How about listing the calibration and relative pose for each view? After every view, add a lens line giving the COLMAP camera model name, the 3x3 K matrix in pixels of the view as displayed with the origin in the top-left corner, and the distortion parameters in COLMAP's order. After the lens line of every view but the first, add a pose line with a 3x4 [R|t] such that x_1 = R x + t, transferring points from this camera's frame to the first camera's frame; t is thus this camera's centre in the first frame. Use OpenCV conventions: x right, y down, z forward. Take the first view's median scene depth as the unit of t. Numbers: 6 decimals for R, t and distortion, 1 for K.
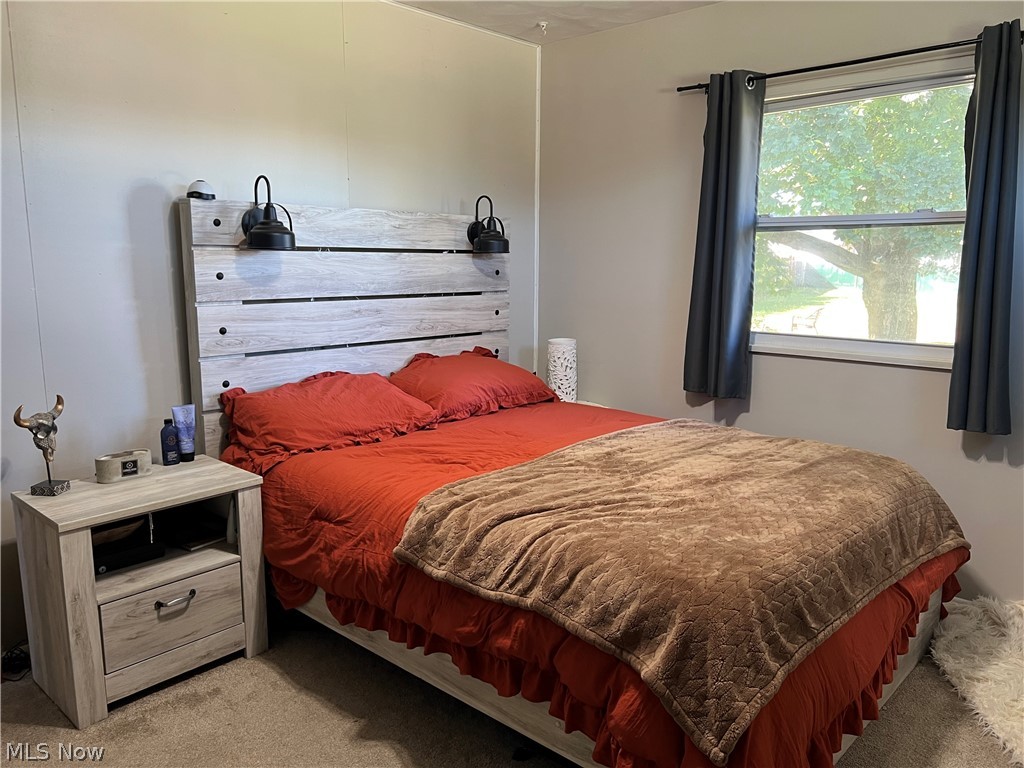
lens RADIAL K [[768.1, 0, 512.0], [0, 768.1, 384.0], [0, 0, 1]] dist [0.051736, -0.060944]
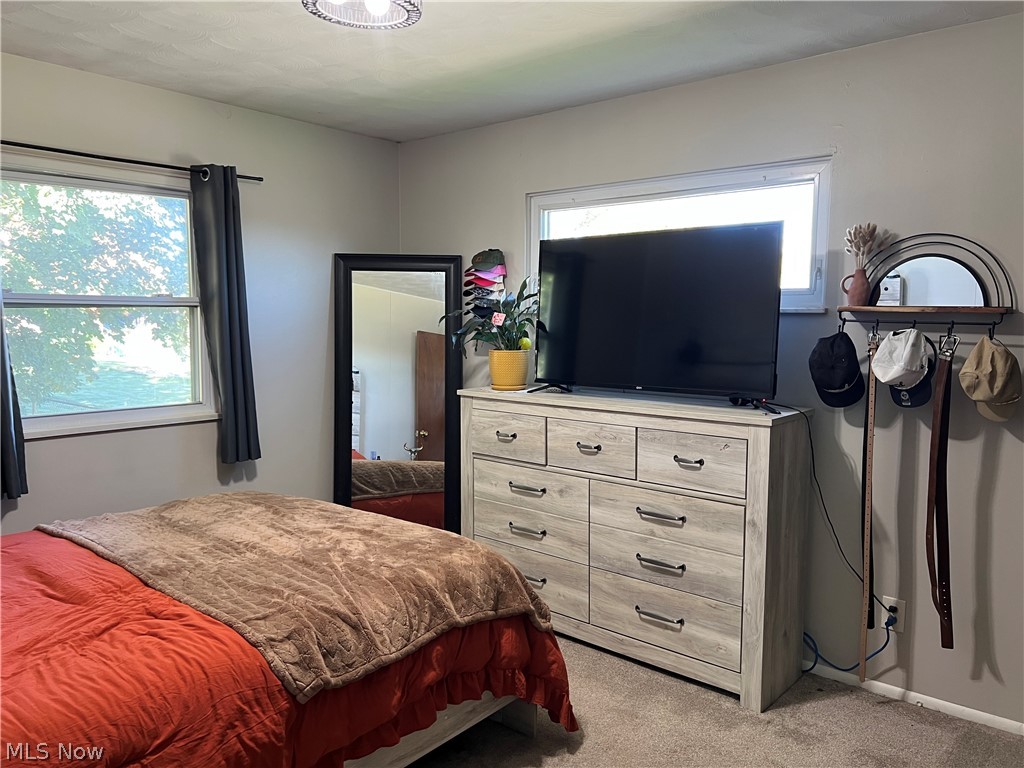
lens RADIAL K [[768.1, 0, 512.0], [0, 768.1, 384.0], [0, 0, 1]] dist [0.051736, -0.060944]
pose [[-0.024436, -0.097721, 0.994914, -0.716190], [0.159892, 0.982017, 0.100381, -0.126683], [-0.986832, 0.161532, -0.008372, 0.513521]]
